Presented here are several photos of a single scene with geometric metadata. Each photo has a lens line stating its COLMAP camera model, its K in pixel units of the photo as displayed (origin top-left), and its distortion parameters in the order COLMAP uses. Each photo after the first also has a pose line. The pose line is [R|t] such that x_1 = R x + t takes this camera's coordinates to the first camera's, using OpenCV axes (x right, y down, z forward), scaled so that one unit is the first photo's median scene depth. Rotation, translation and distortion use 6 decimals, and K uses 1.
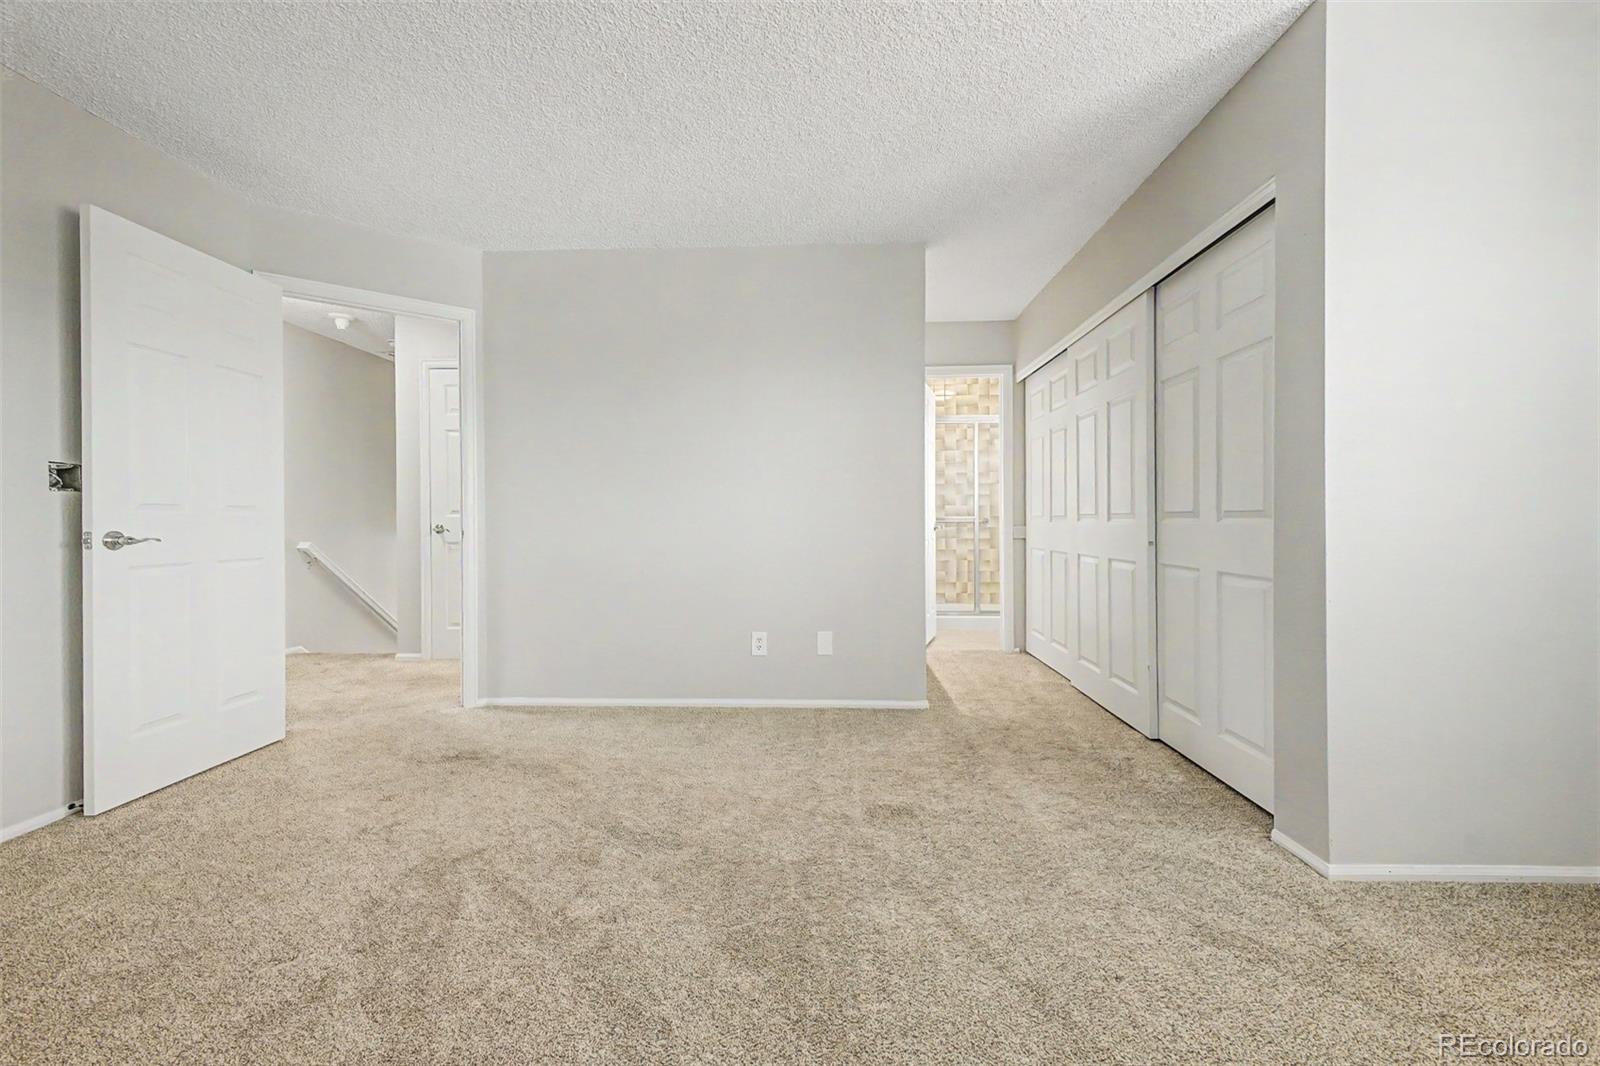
lens RADIAL K [[627.0, 0, 799.4], [0, 627.0, 527.1], [0, 0, 1]] dist [0.025419, -0.011375]
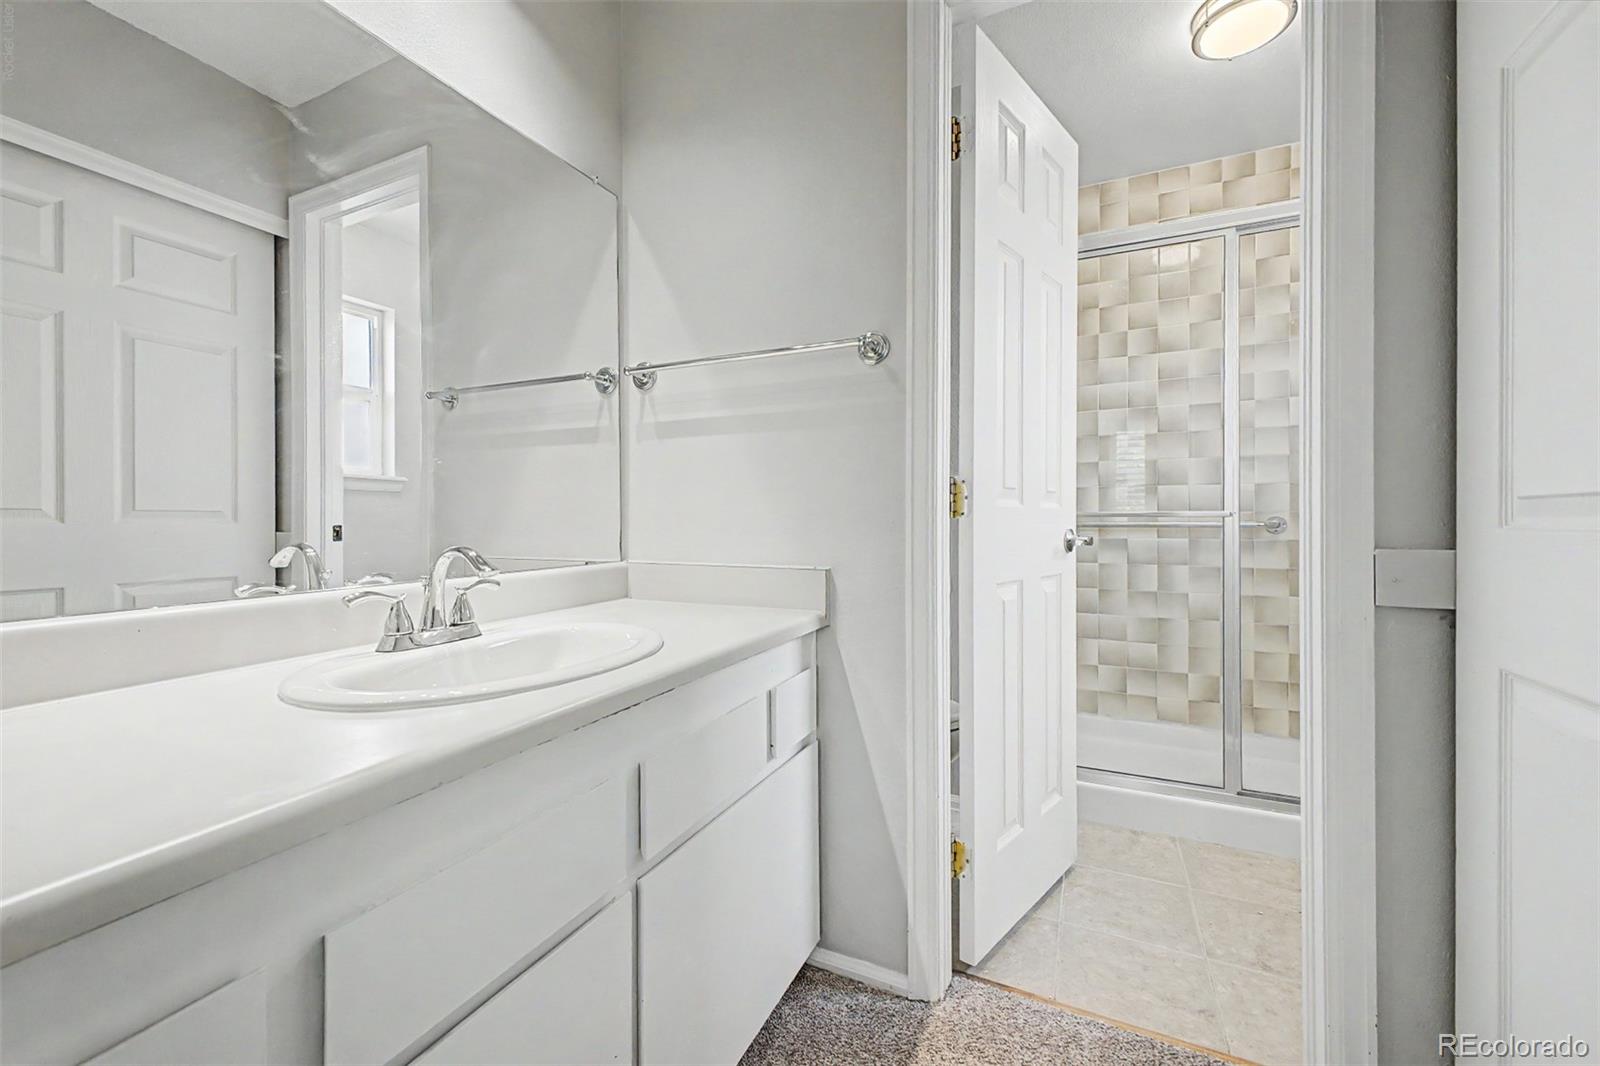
lens RADIAL K [[644.0, 0, 800.0], [0, 644.0, 533.0], [0, 0, 1]] dist [-0.009865, 0.000034]
pose [[0.924978, 0.010350, -0.379881, 0.175466], [-0.010147, 0.999945, 0.002537, -0.001963], [0.379886, 0.001508, 0.925032, 0.524000]]
